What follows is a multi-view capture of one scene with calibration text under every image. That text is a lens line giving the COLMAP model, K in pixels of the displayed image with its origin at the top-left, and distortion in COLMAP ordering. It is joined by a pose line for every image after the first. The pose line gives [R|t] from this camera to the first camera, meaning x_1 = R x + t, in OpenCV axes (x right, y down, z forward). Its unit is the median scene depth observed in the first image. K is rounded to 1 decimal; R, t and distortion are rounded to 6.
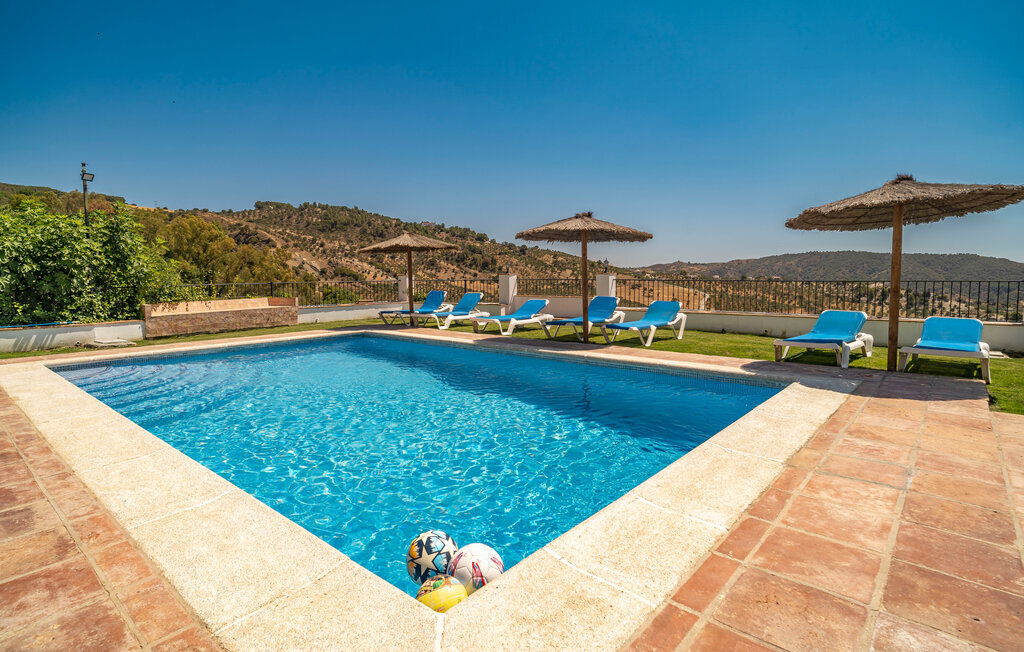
lens RADIAL K [[540.1, 0, 512.2], [0, 540.1, 324.7], [0, 0, 1]] dist [-0.006961, -0.000999]
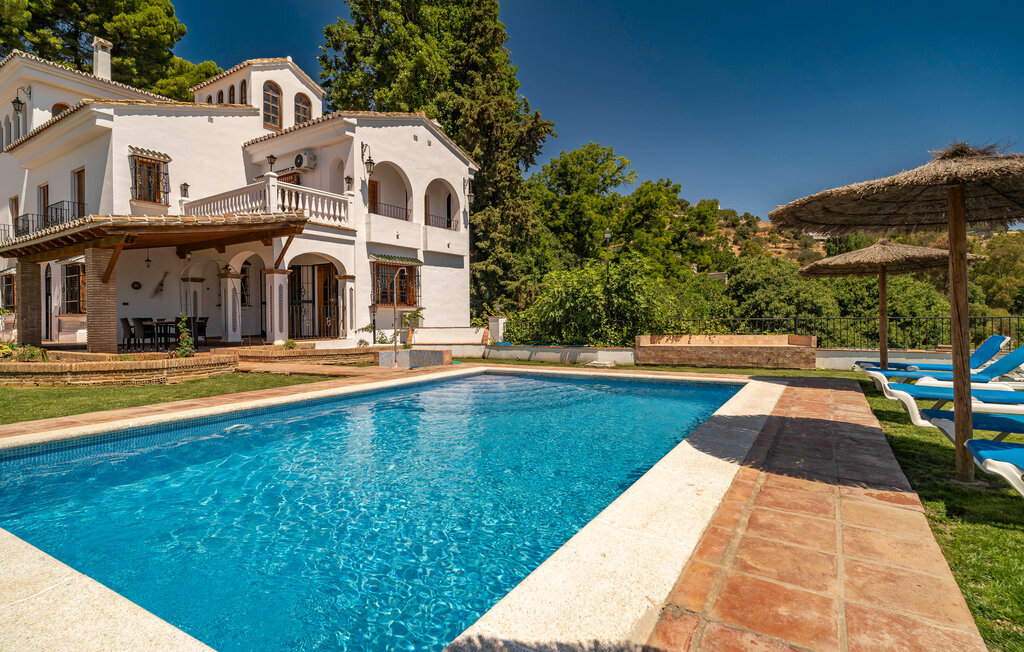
lens RADIAL K [[540.1, 0, 514.7], [0, 540.1, 322.6], [0, 0, 1]] dist [-0.006961, -0.000999]
pose [[0.202567, 0.016965, -0.979121, 0.377442], [-0.088266, 0.996096, -0.001001, -0.036604], [0.975282, 0.086626, 0.203273, 0.461267]]
